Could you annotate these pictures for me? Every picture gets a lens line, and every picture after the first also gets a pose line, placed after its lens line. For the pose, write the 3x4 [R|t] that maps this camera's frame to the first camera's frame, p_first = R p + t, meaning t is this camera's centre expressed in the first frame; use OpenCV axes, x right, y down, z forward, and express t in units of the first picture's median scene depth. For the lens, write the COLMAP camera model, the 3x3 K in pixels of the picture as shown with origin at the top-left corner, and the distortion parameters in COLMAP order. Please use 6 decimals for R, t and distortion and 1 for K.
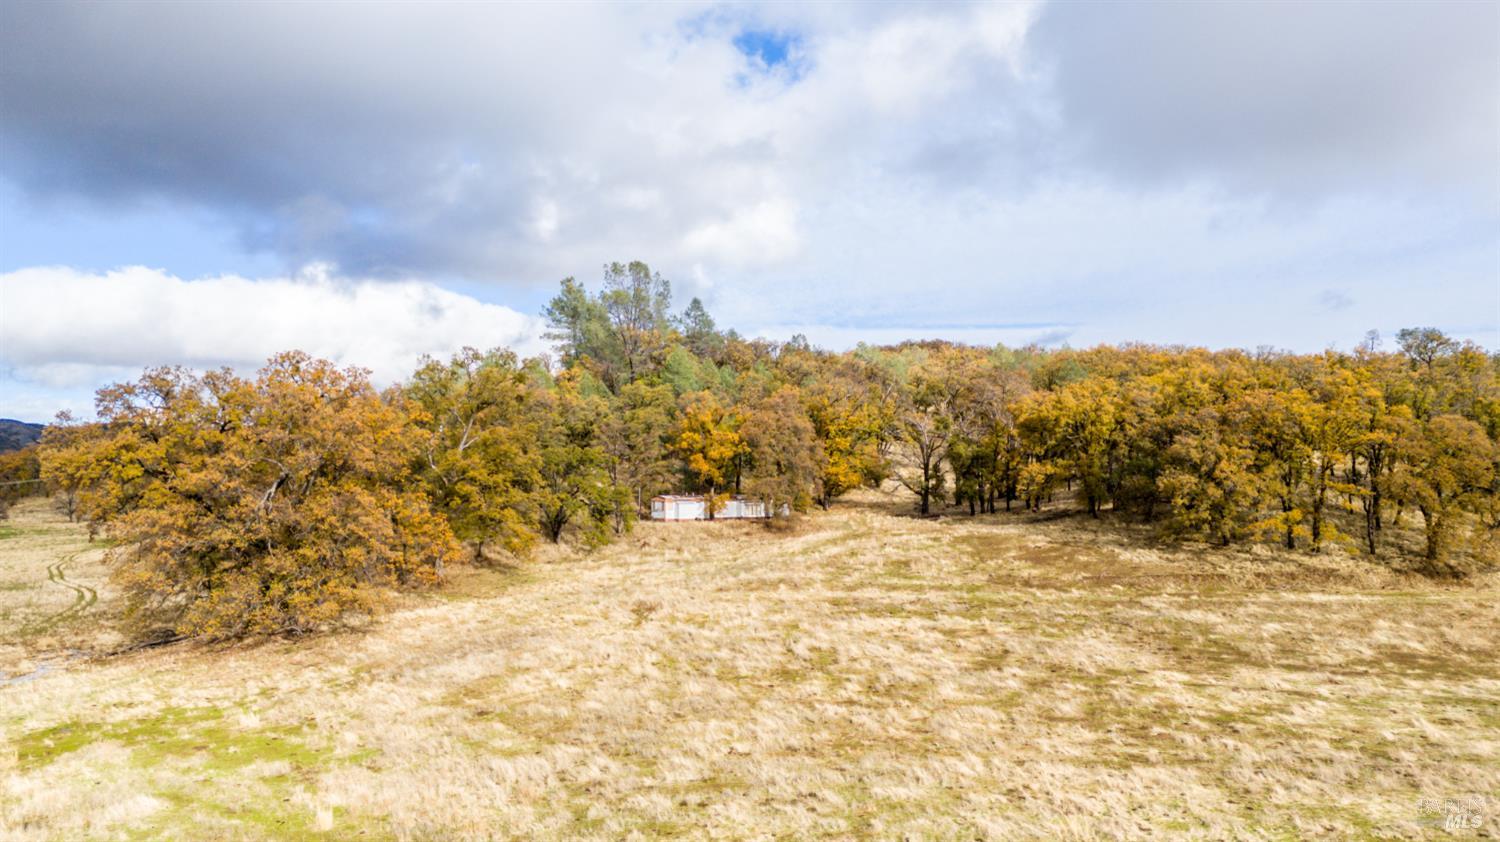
lens RADIAL K [[1069.9, 0, 751.7], [0, 1069.9, 411.2], [0, 0, 1]] dist [0.052533, -0.002736]
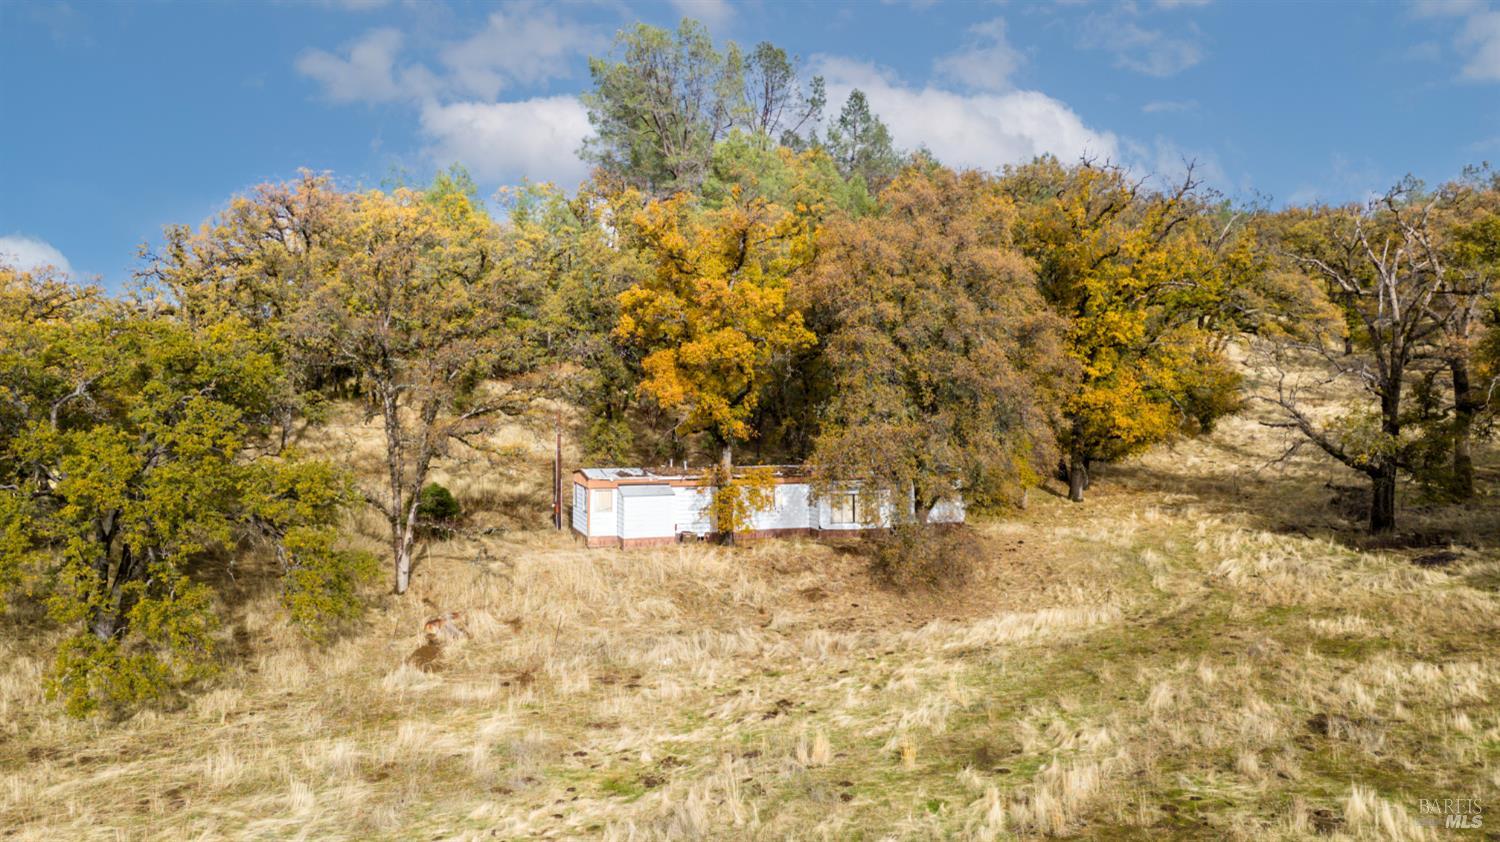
lens RADIAL K [[1069.9, 0, 751.7], [0, 1069.9, 411.2], [0, 0, 1]] dist [0.052533, -0.002736]
pose [[0.969630, 0.009160, -0.244406, 0.054932], [0.010054, 0.996961, 0.077253, 0.031707], [0.244371, -0.077364, 0.966591, 0.653065]]
